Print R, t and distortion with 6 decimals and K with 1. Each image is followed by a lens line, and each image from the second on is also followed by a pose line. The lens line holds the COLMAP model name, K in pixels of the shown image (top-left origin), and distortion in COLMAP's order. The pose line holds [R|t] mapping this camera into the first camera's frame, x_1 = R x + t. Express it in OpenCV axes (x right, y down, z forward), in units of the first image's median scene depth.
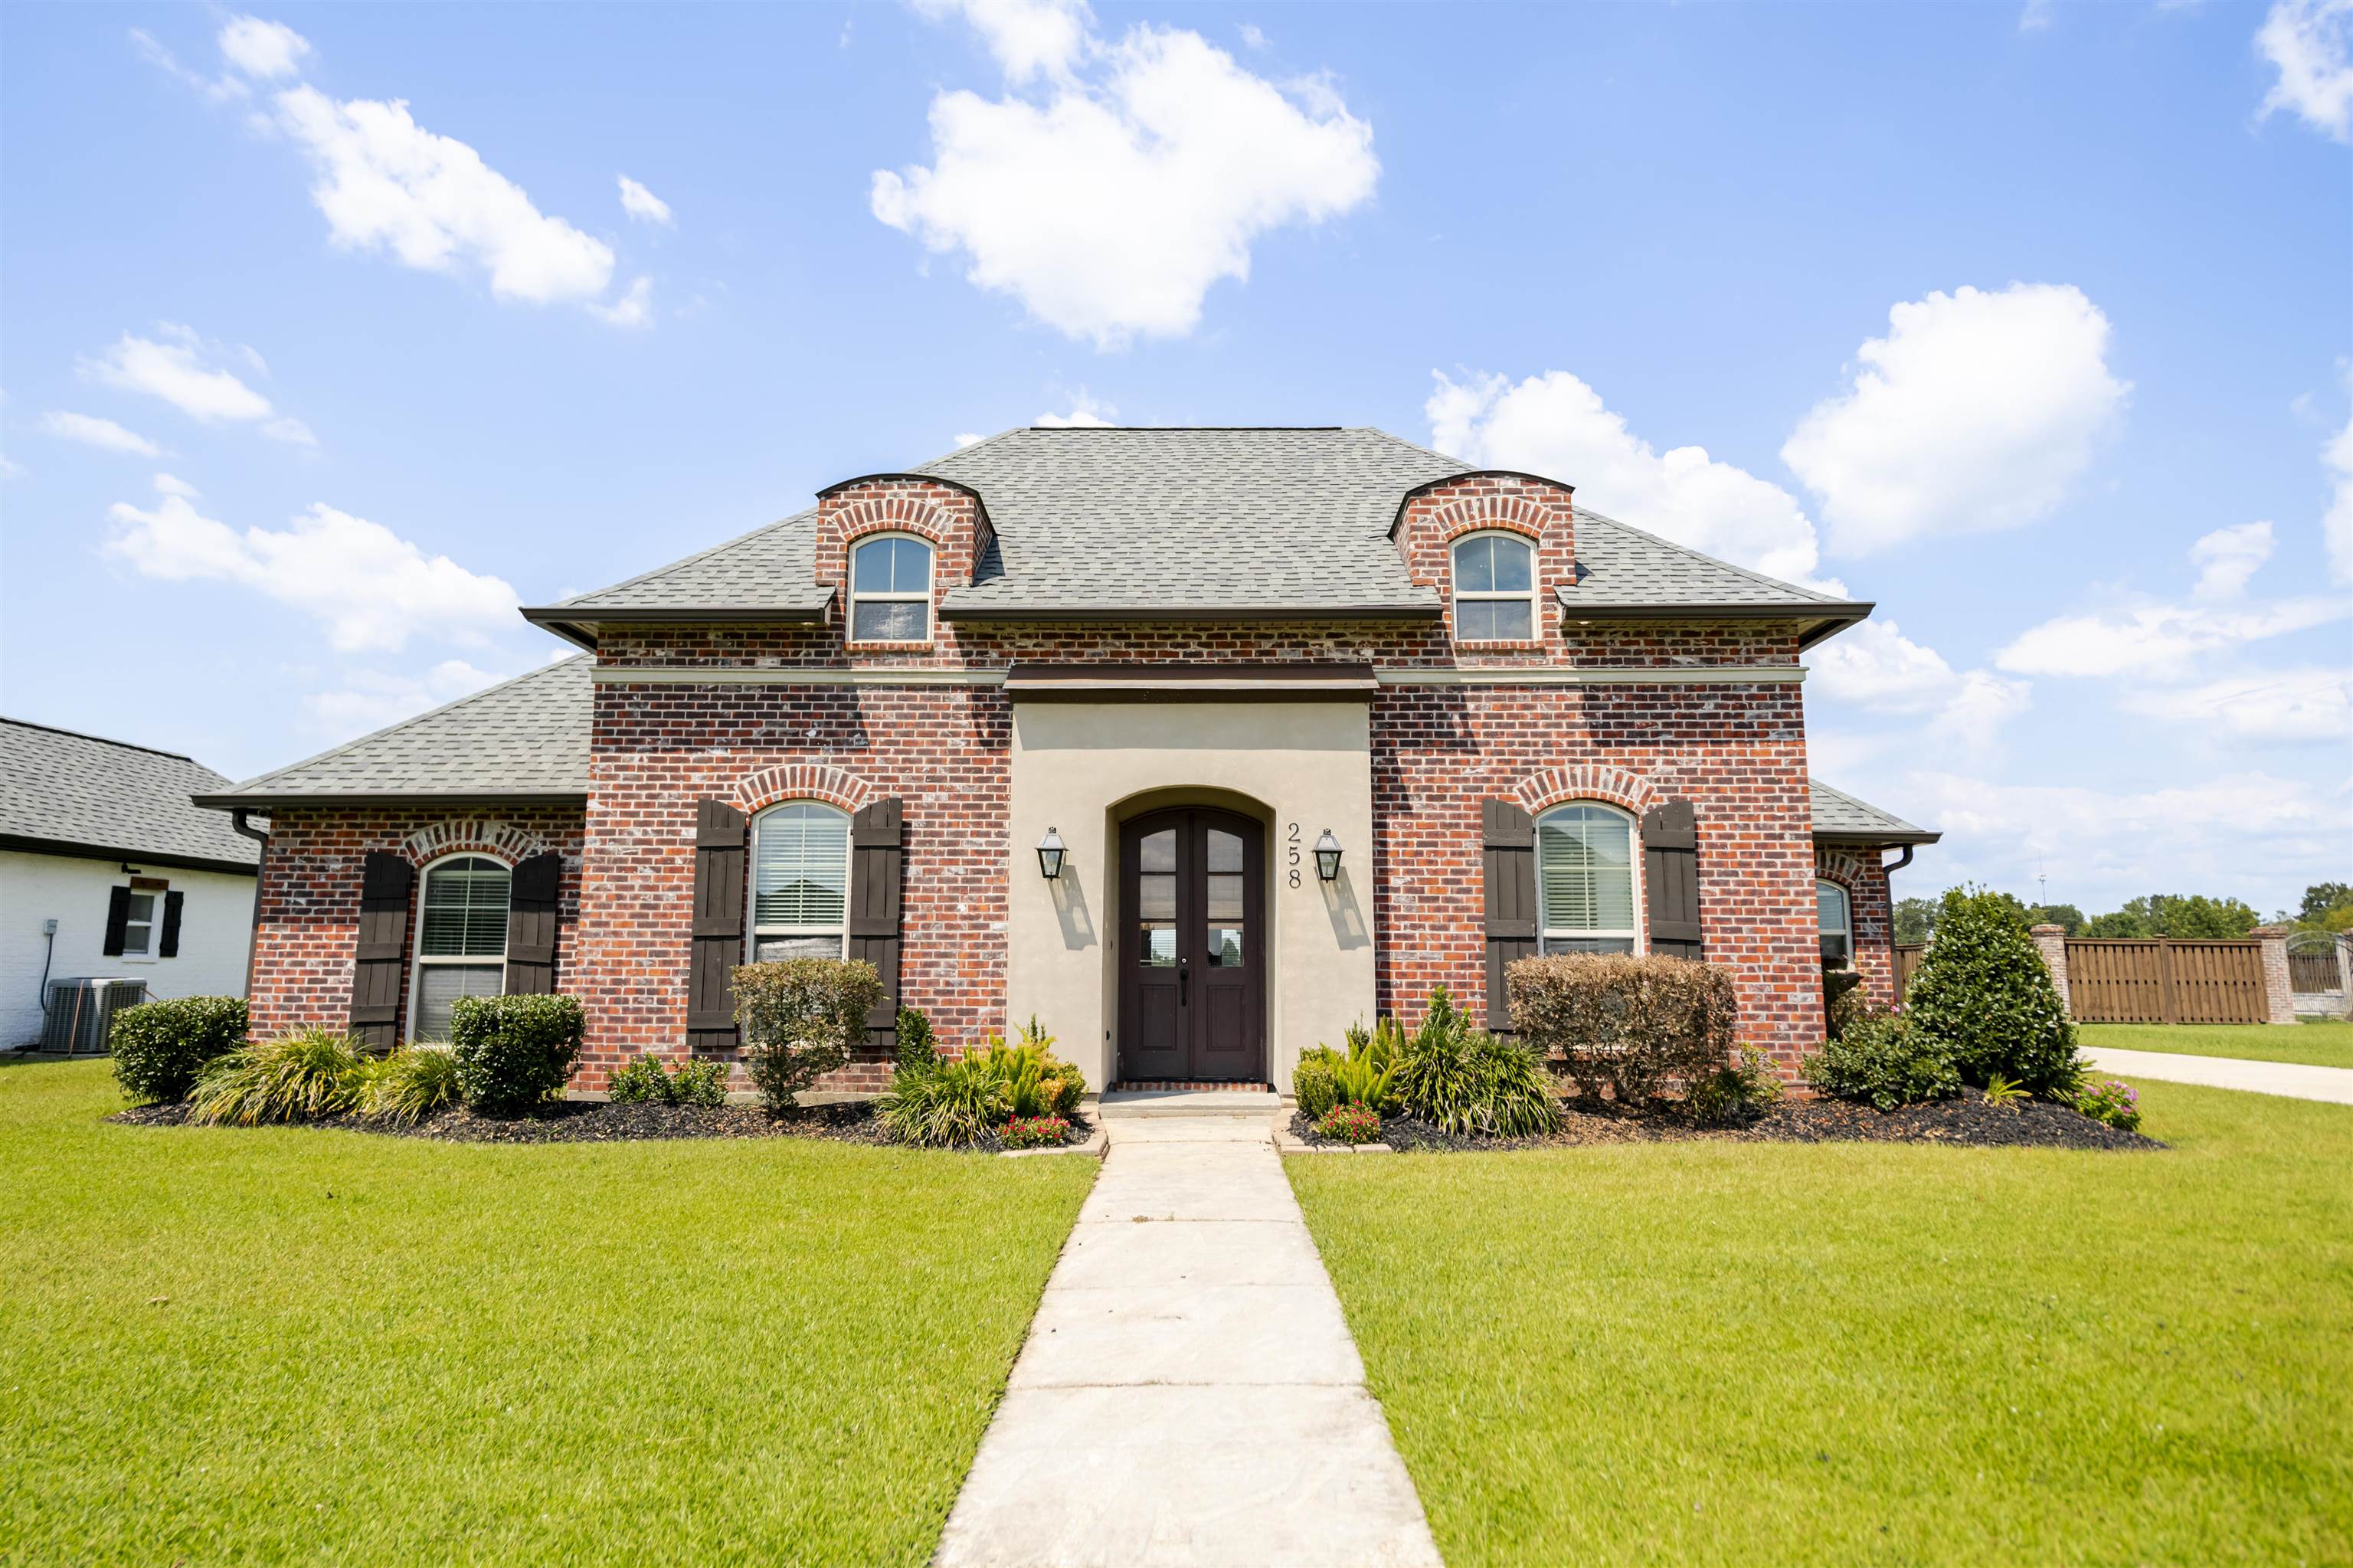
lens RADIAL K [[1293.5, 0, 1175.9], [0, 1293.5, 788.6], [0, 0, 1]] dist [-0.005580, -0.000837]
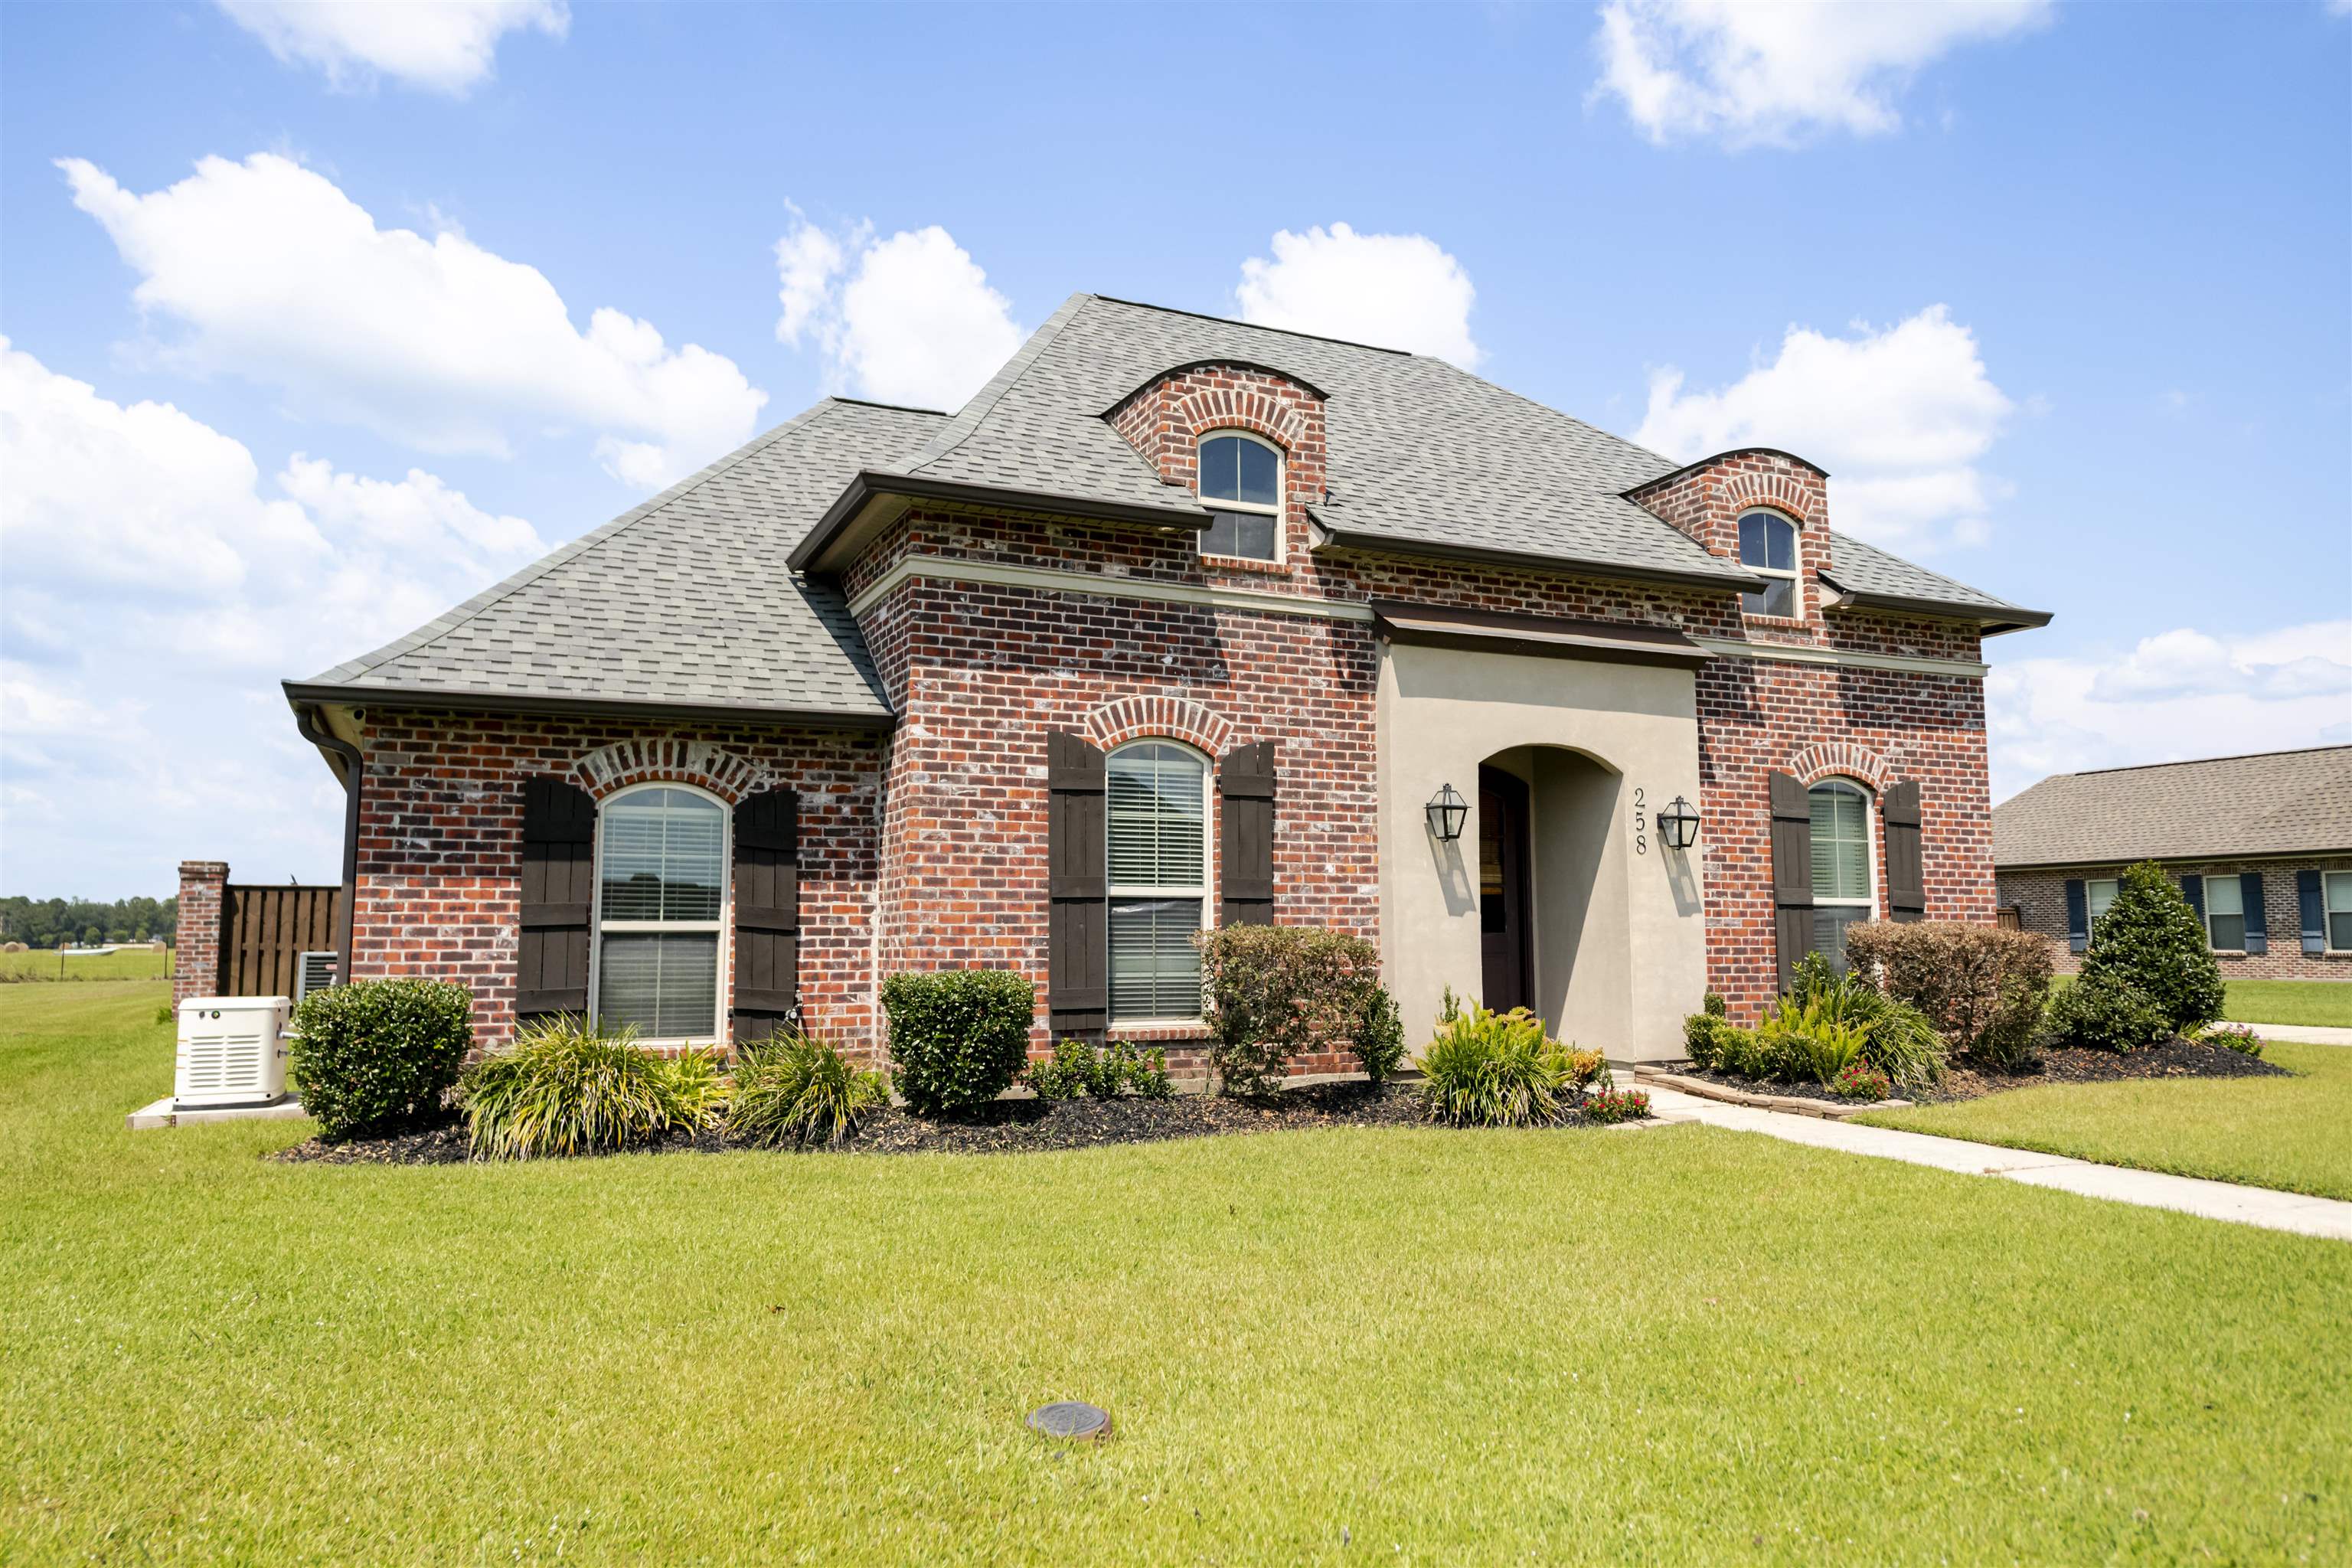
lens RADIAL K [[1598.4, 0, 1179.5], [0, 1598.4, 778.0], [0, 0, 1]] dist [-0.006745, 0.000909]
pose [[0.902817, 0.039305, 0.428226, -0.719525], [-0.057972, 0.997848, 0.030633, 0.001836], [-0.426100, -0.052481, 0.903152, 0.048054]]
